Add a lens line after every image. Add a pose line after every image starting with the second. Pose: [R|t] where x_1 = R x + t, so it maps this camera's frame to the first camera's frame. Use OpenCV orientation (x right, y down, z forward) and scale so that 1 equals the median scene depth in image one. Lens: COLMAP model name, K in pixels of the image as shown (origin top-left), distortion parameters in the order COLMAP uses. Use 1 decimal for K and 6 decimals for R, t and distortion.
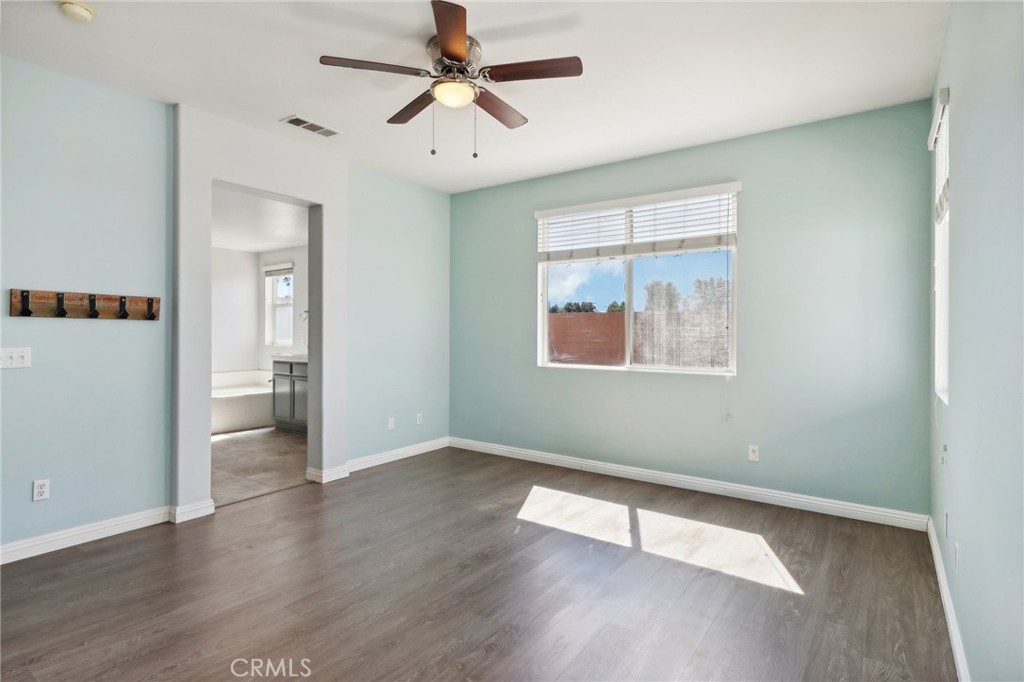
lens RADIAL K [[522.0, 0, 509.5], [0, 522.0, 332.5], [0, 0, 1]] dist [0.011096, -0.011695]
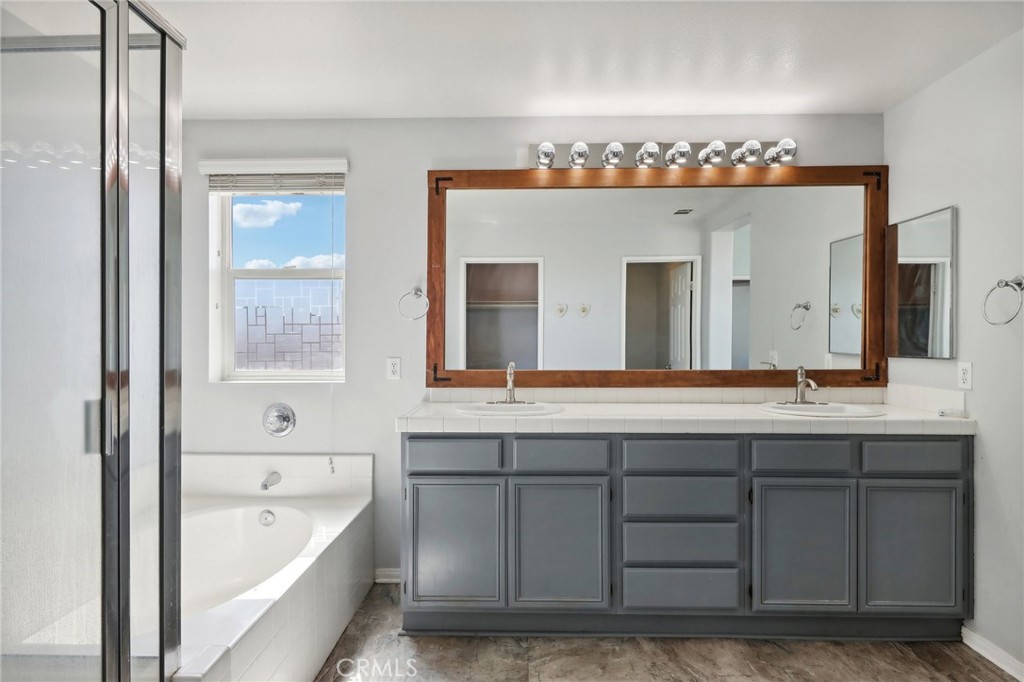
lens RADIAL K [[522.0, 0, 509.5], [0, 522.0, 332.5], [0, 0, 1]] dist [0.011096, -0.011695]
pose [[0.816067, 0.004775, 0.577938, -0.538227], [-0.001092, 0.999977, -0.006720, -0.007488], [-0.577956, 0.004853, 0.816053, 0.628105]]
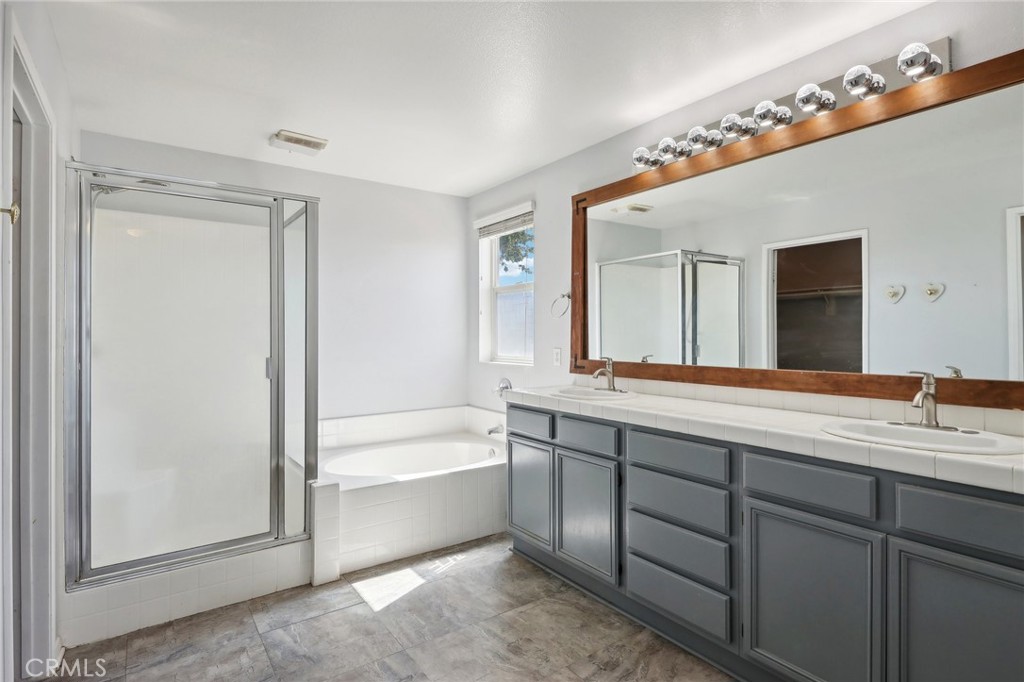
lens RADIAL K [[522.0, 0, 509.5], [0, 522.0, 332.5], [0, 0, 1]] dist [0.011096, -0.011695]
pose [[0.948475, -0.002938, -0.316840, -0.278132], [0.001551, 0.999988, -0.004627, -0.004387], [0.316850, 0.003897, 0.948468, 0.517056]]
